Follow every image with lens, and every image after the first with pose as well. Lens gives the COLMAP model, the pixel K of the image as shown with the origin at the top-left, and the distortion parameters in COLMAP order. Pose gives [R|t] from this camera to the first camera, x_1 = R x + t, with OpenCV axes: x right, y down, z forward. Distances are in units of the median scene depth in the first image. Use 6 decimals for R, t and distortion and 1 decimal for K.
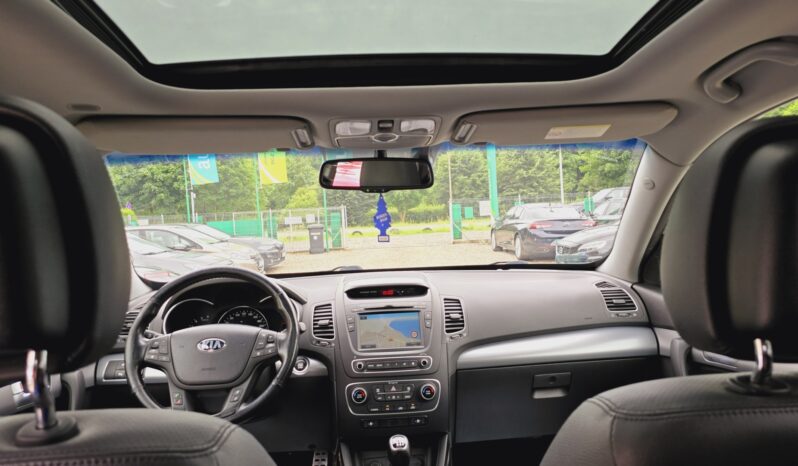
lens RADIAL K [[623.6, 0, 399.0], [0, 623.6, 233.0], [0, 0, 1]] dist [0.097239, -0.000071]
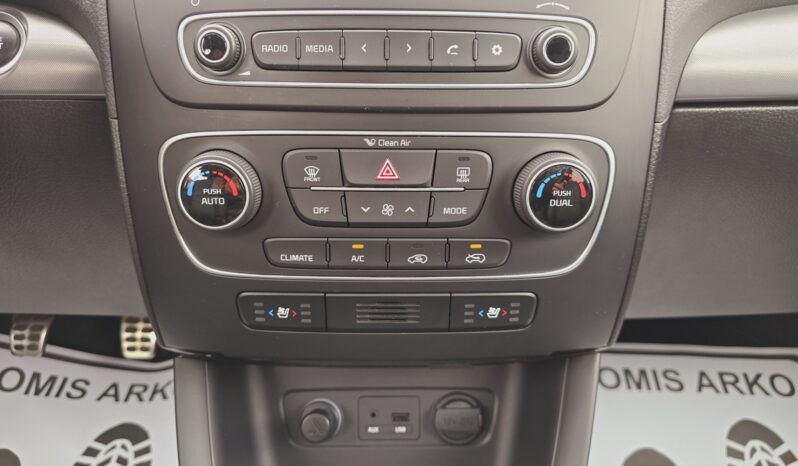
lens RADIAL K [[623.6, 0, 399.0], [0, 623.6, 233.0], [0, 0, 1]] dist [0.097239, -0.000071]
pose [[0.997504, 0.063167, -0.031555, 0.002232], [-0.046972, 0.927288, 0.371389, 0.191920], [0.052720, -0.368980, 0.927941, 0.804908]]
